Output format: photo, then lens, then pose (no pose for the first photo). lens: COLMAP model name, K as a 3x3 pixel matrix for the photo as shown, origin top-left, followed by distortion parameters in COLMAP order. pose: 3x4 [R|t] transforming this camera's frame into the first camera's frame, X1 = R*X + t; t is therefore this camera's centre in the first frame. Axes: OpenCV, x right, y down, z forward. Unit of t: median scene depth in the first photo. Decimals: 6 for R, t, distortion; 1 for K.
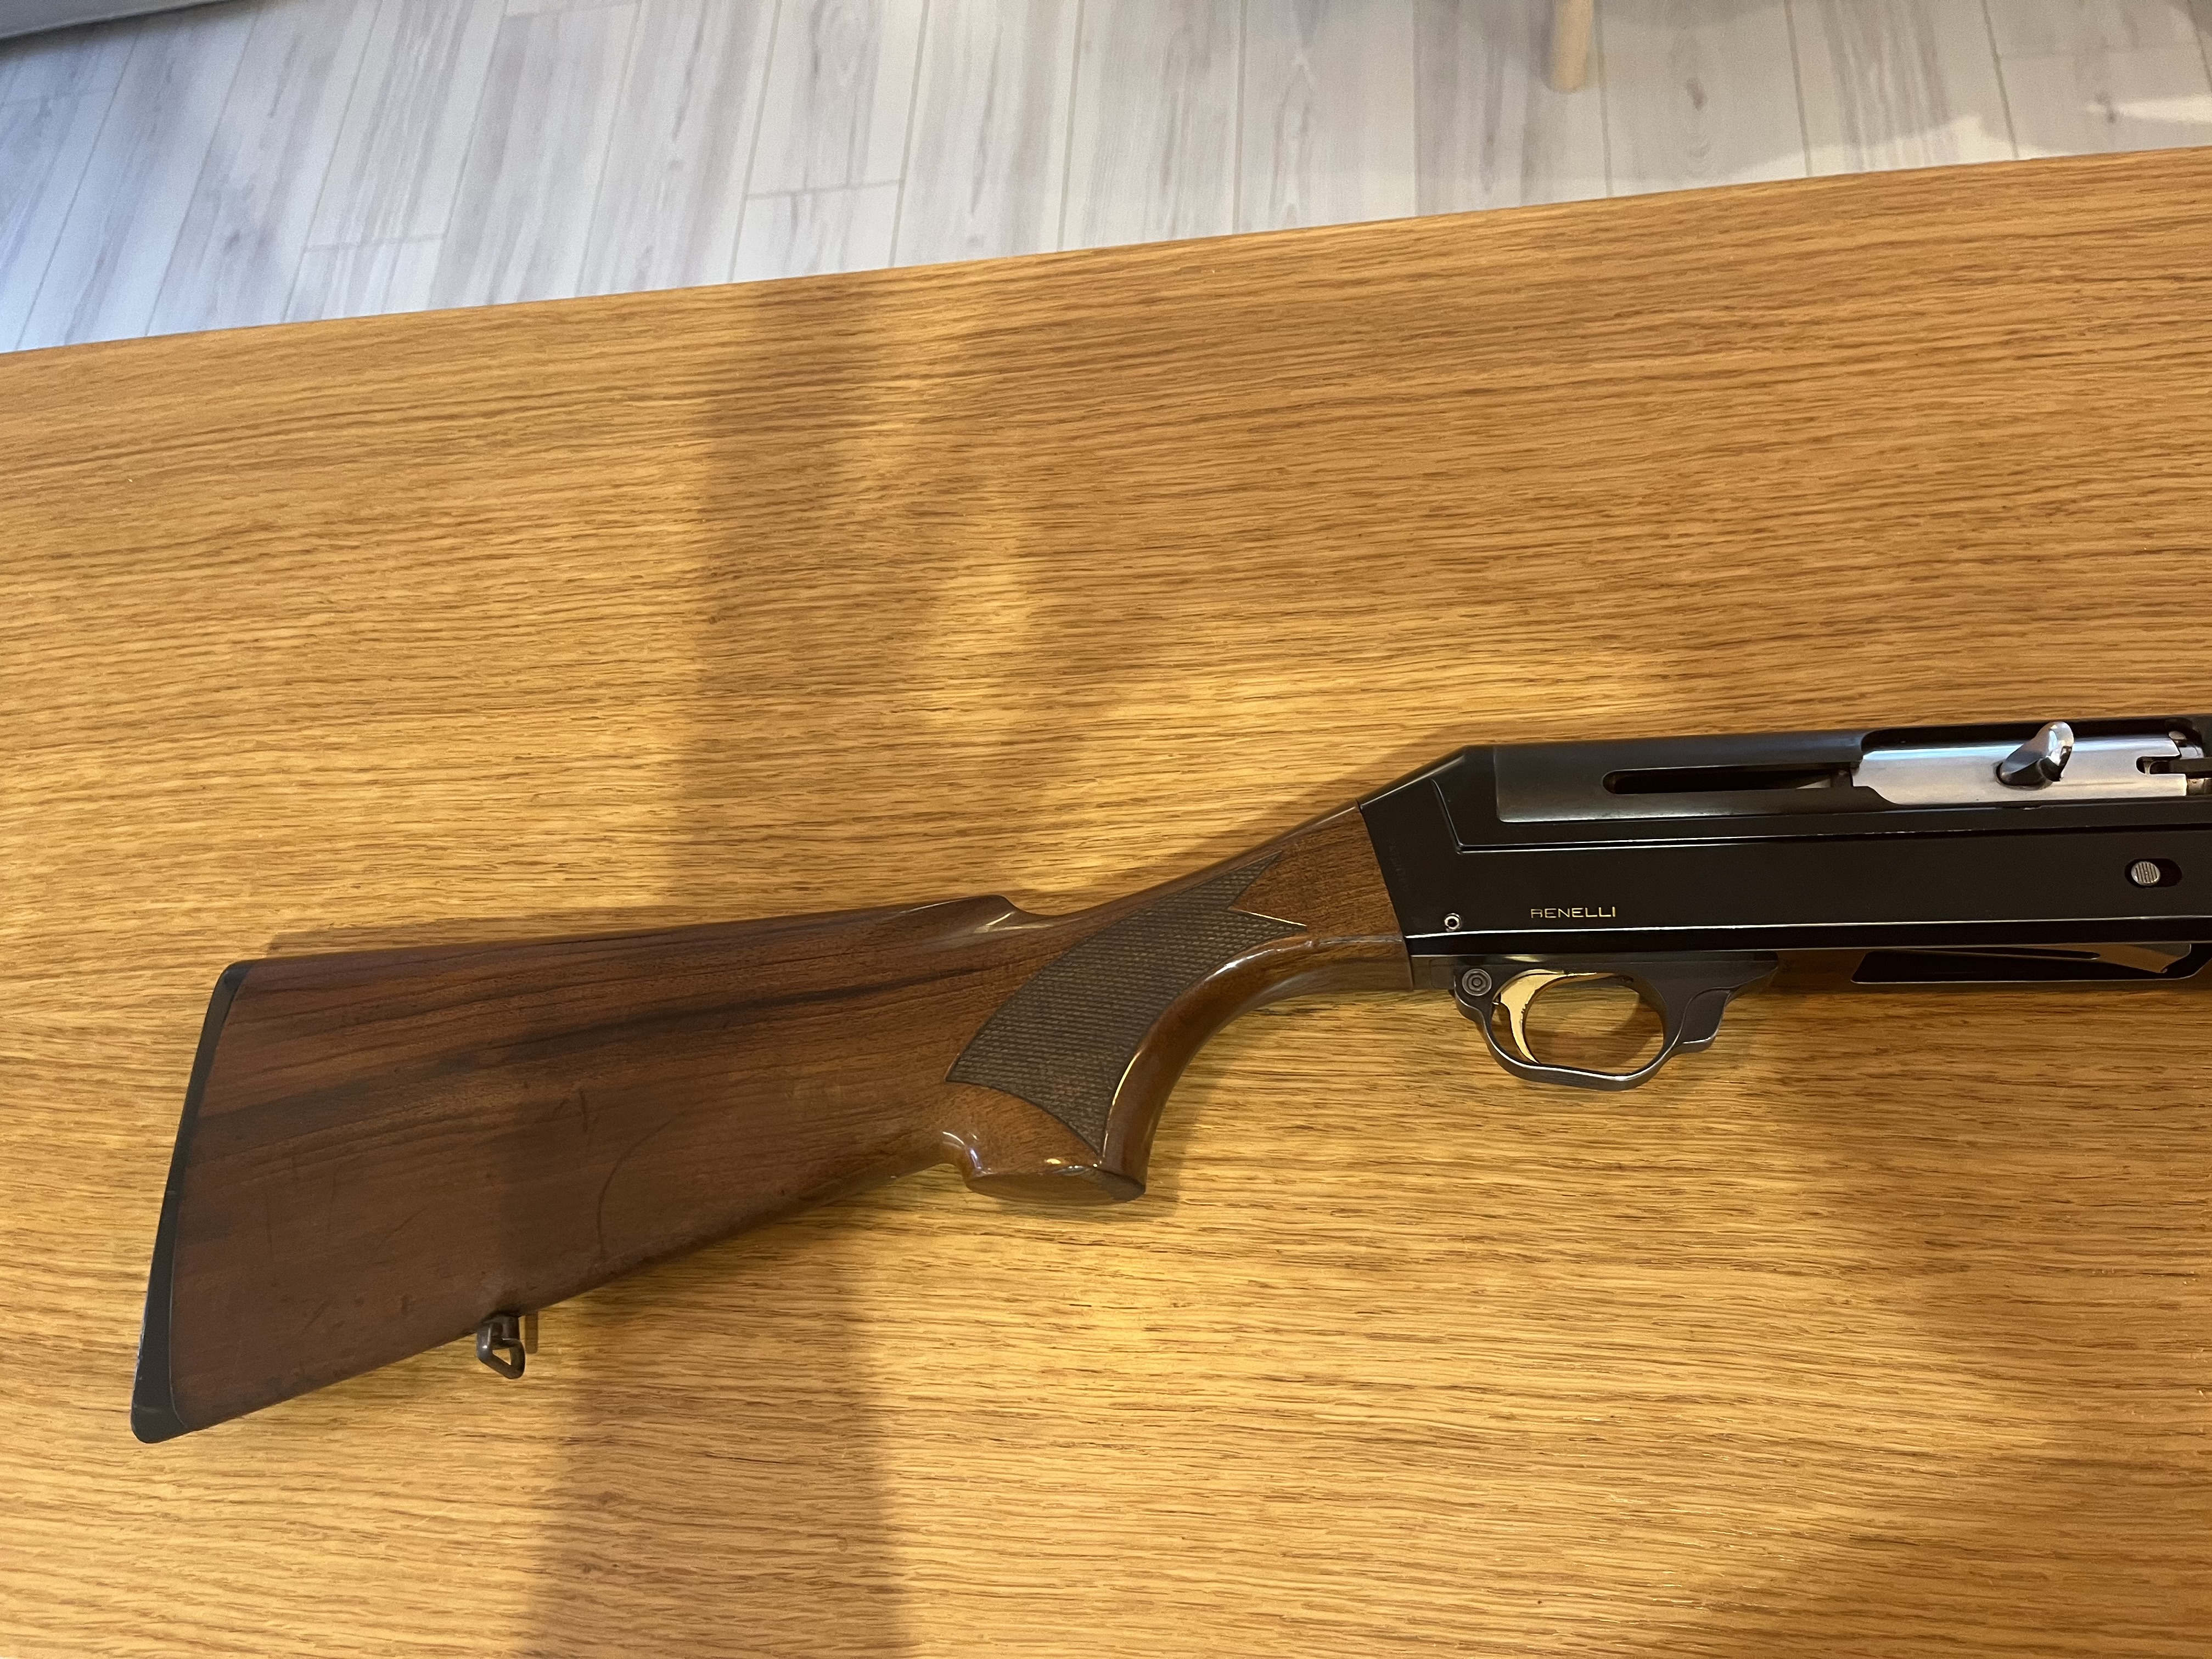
lens RADIAL K [[1666.1, 0, 1097.8], [0, 1666.1, 845.0], [0, 0, 1]] dist [0.054436, -0.082747]
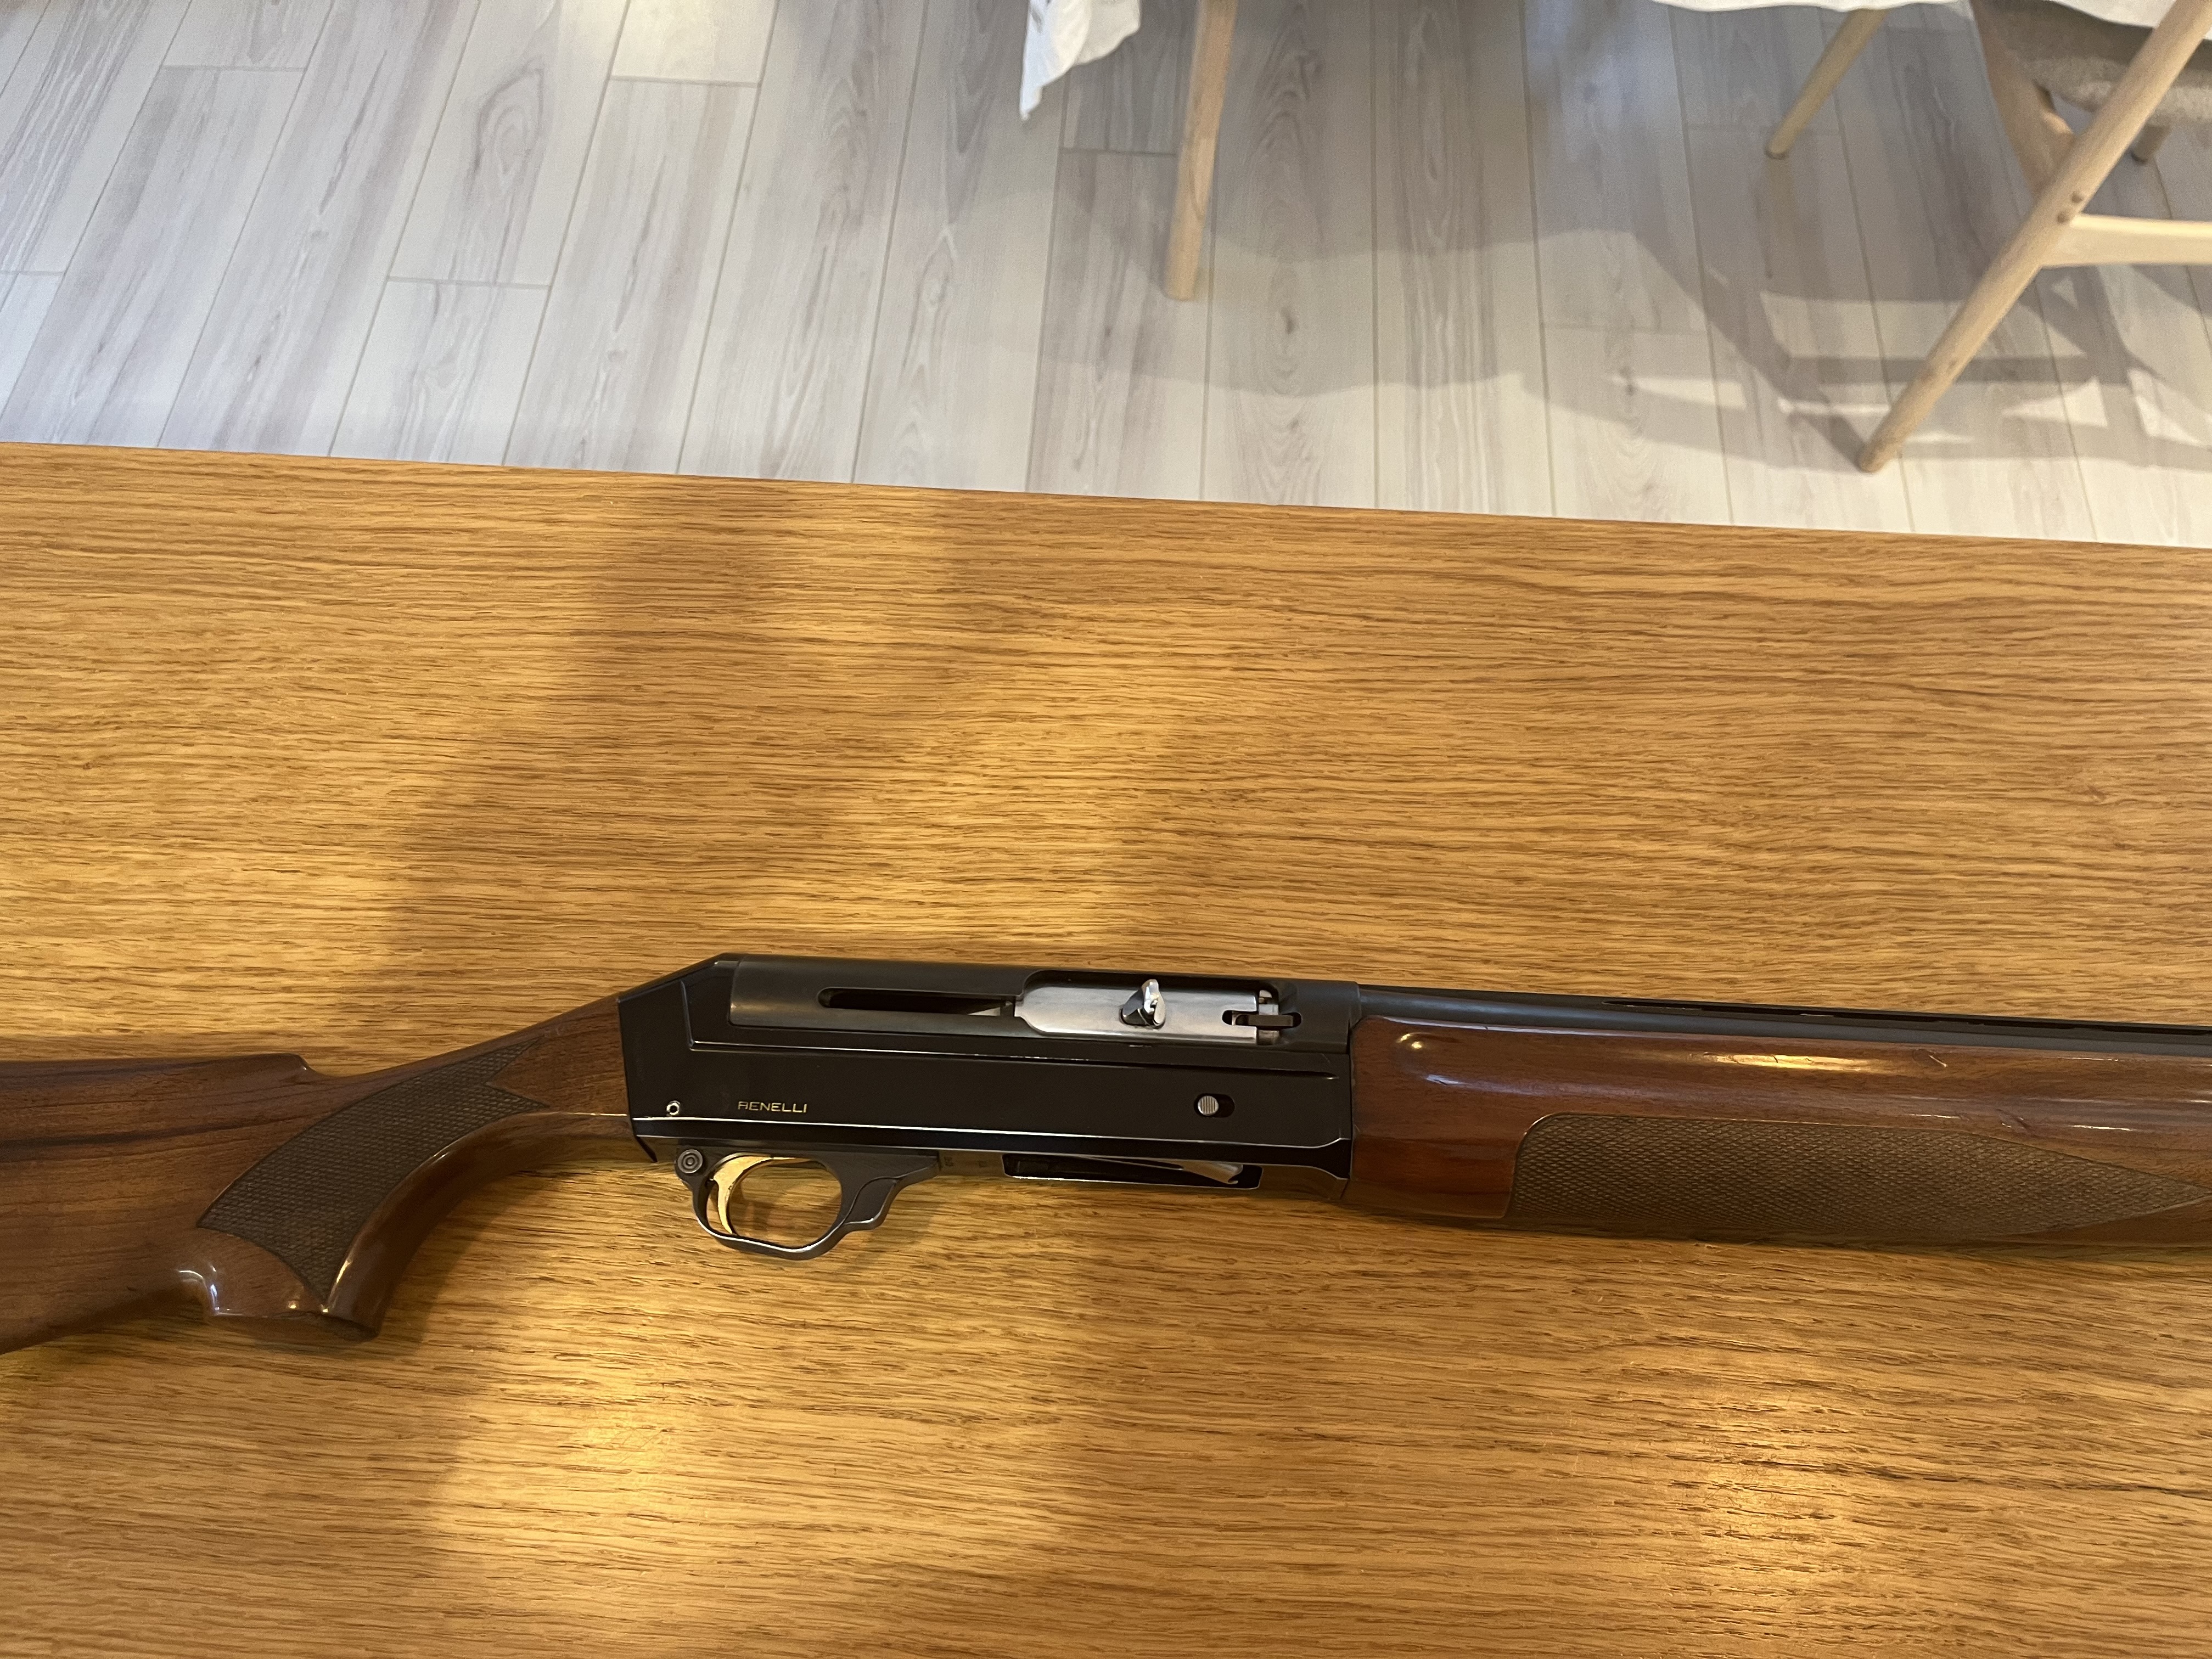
lens RADIAL K [[1666.1, 0, 1098.1], [0, 1666.1, 839.3], [0, 0, 1]] dist [0.054436, -0.082747]
pose [[0.980461, 0.087683, 0.176093, 0.240212], [-0.076904, 0.994775, -0.067147, -0.073076], [-0.181061, 0.052293, 0.982081, -0.183753]]
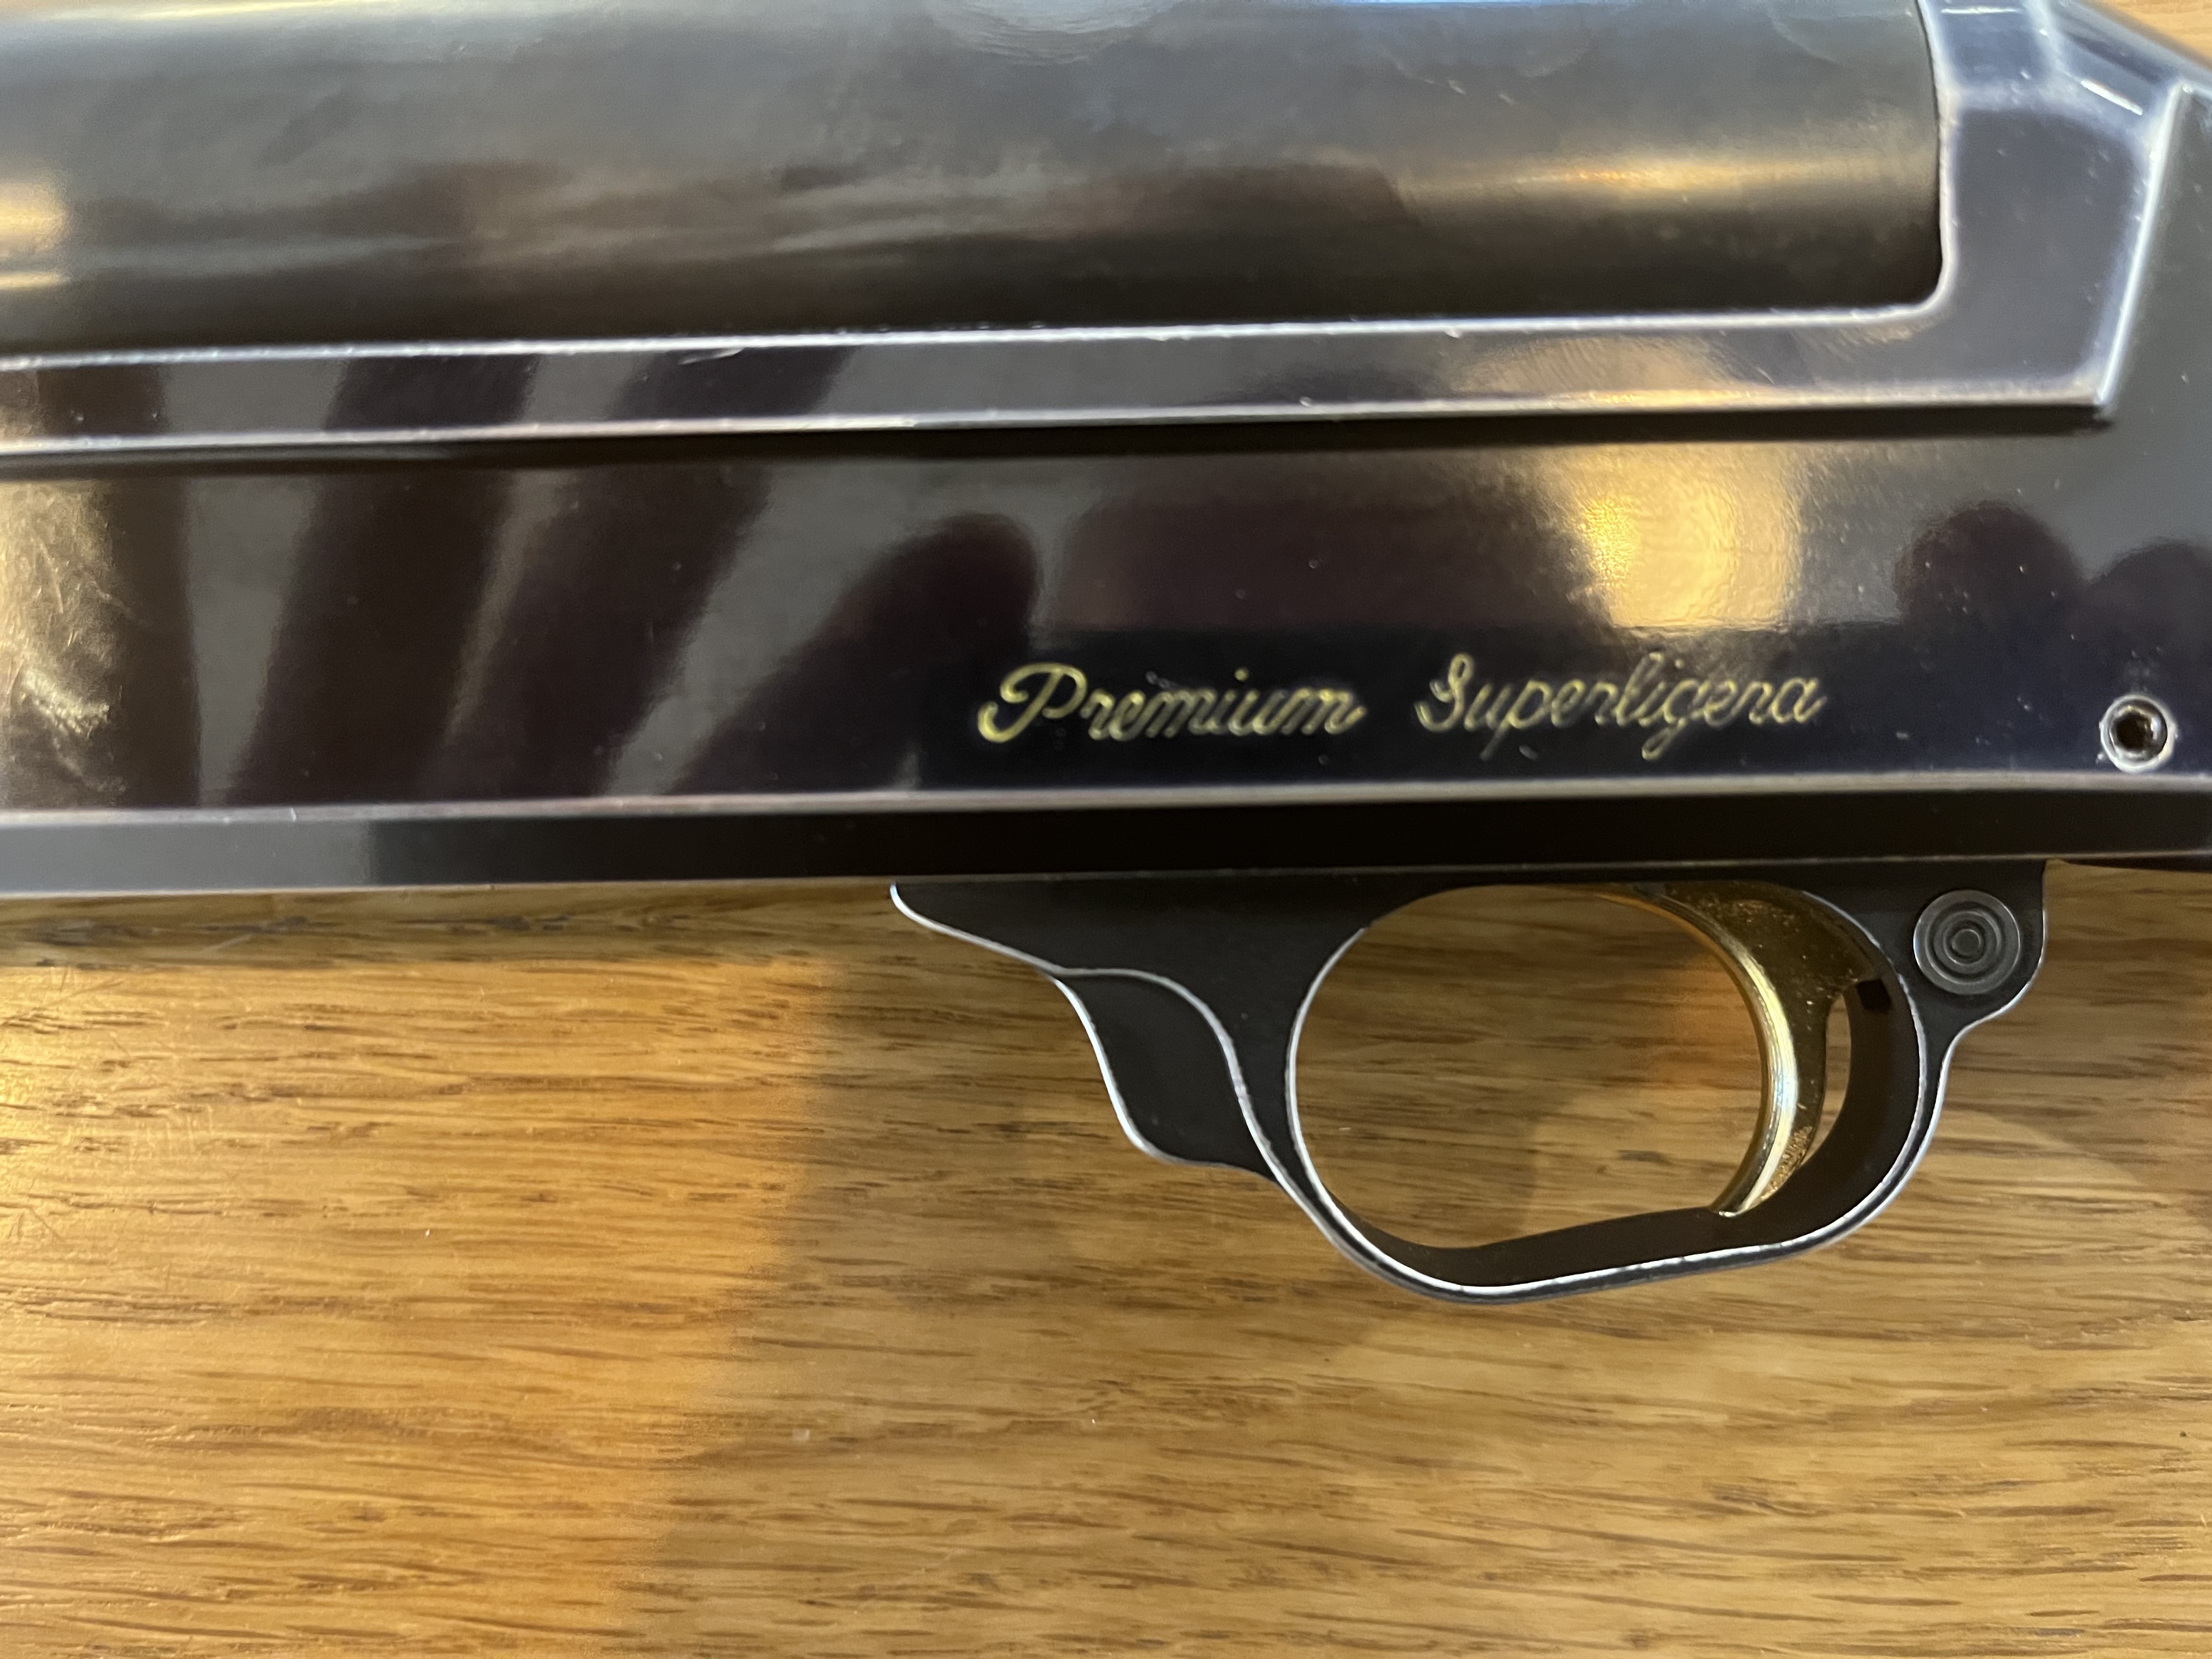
lens RADIAL K [[1666.1, 0, 1118.2], [0, 1666.1, 810.2], [0, 0, 1]] dist [0.054436, -0.082747]
pose [[0.976904, -0.031734, 0.211309, 0.935007], [-0.009202, 0.981745, 0.189978, -0.005522], [-0.213480, -0.187535, 0.958779, 0.465398]]
